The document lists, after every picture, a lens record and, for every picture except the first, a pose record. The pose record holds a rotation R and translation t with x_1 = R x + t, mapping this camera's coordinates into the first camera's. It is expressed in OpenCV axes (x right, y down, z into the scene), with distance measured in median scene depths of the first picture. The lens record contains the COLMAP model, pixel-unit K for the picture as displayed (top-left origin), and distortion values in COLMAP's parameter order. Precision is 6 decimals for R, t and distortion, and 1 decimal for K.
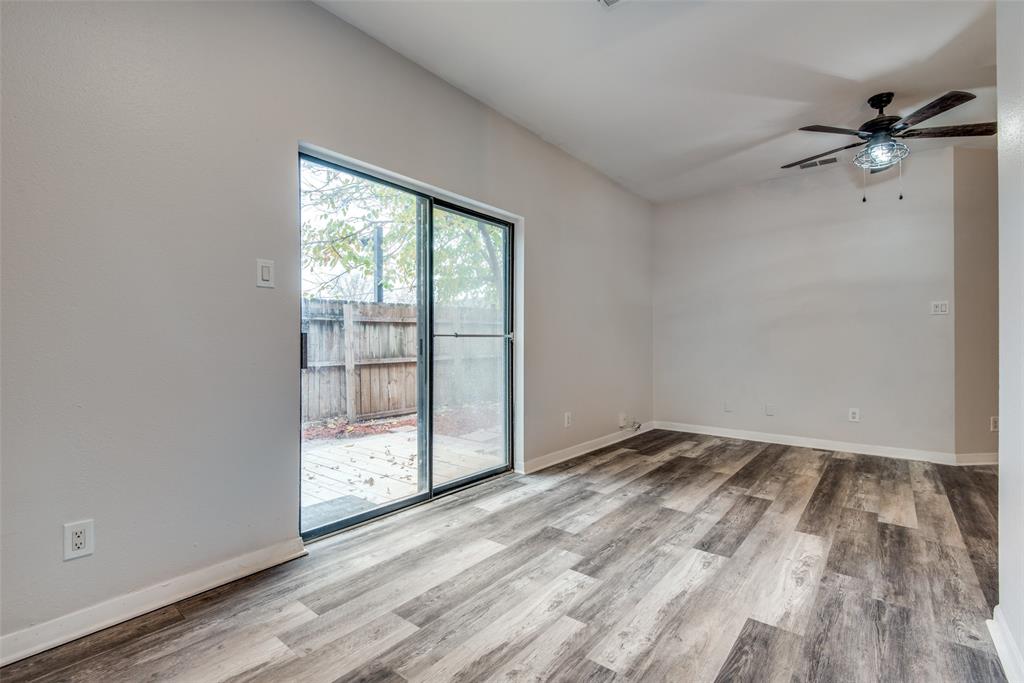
lens RADIAL K [[462.2, 0, 532.3], [0, 462.2, 341.0], [0, 0, 1]] dist [-0.000752, -0.001891]
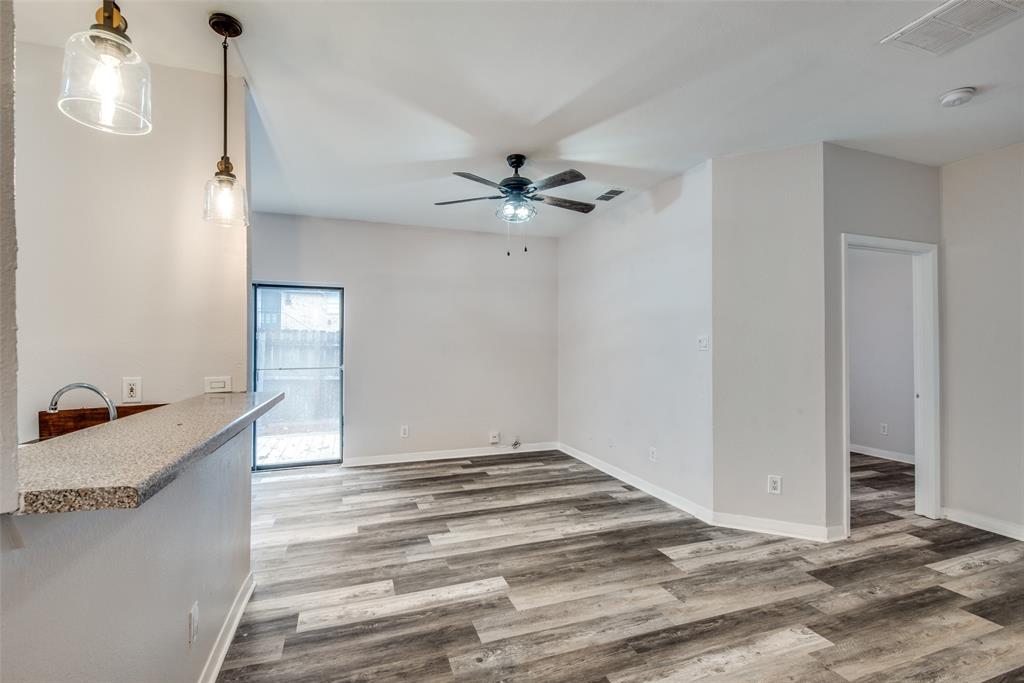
lens RADIAL K [[462.2, 0, 510.9], [0, 462.2, 349.1], [0, 0, 1]] dist [-0.000752, -0.001891]
pose [[0.857084, -0.003401, -0.515165, 1.444563], [0.006356, 0.999972, 0.003974, -0.089752], [0.515137, -0.006681, 0.857082, 0.078957]]
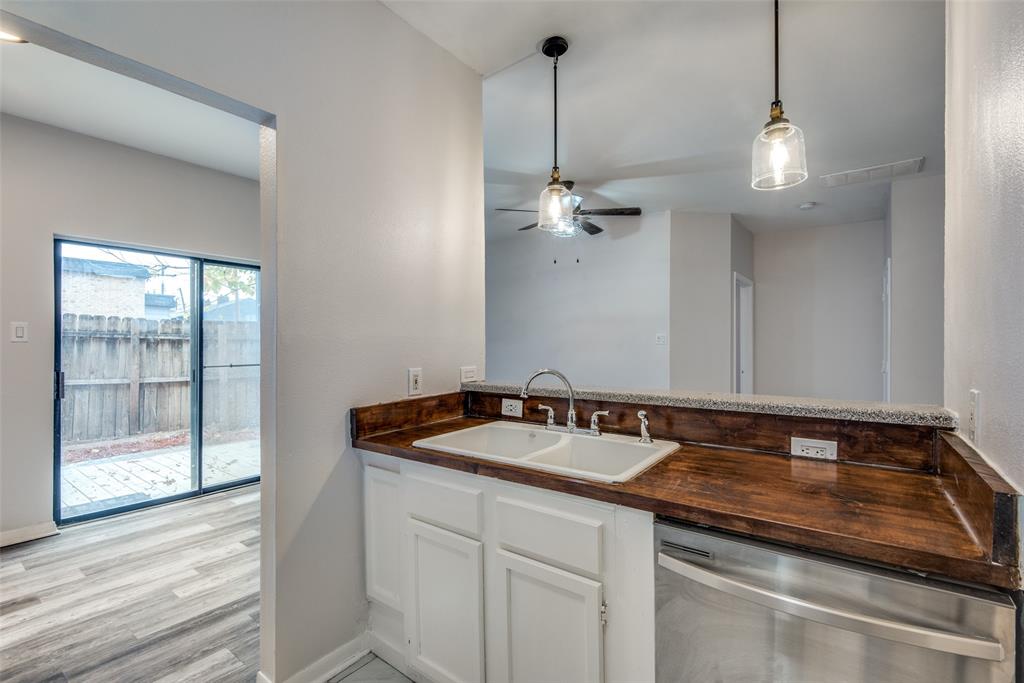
lens RADIAL K [[462.2, 0, 508.5], [0, 462.2, 342.0], [0, 0, 1]] dist [-0.000752, -0.001891]
pose [[0.999705, 0.001415, 0.024263, 0.629485], [-0.001323, 0.999992, -0.003814, -0.081649], [-0.024268, 0.003780, 0.999698, -0.311450]]
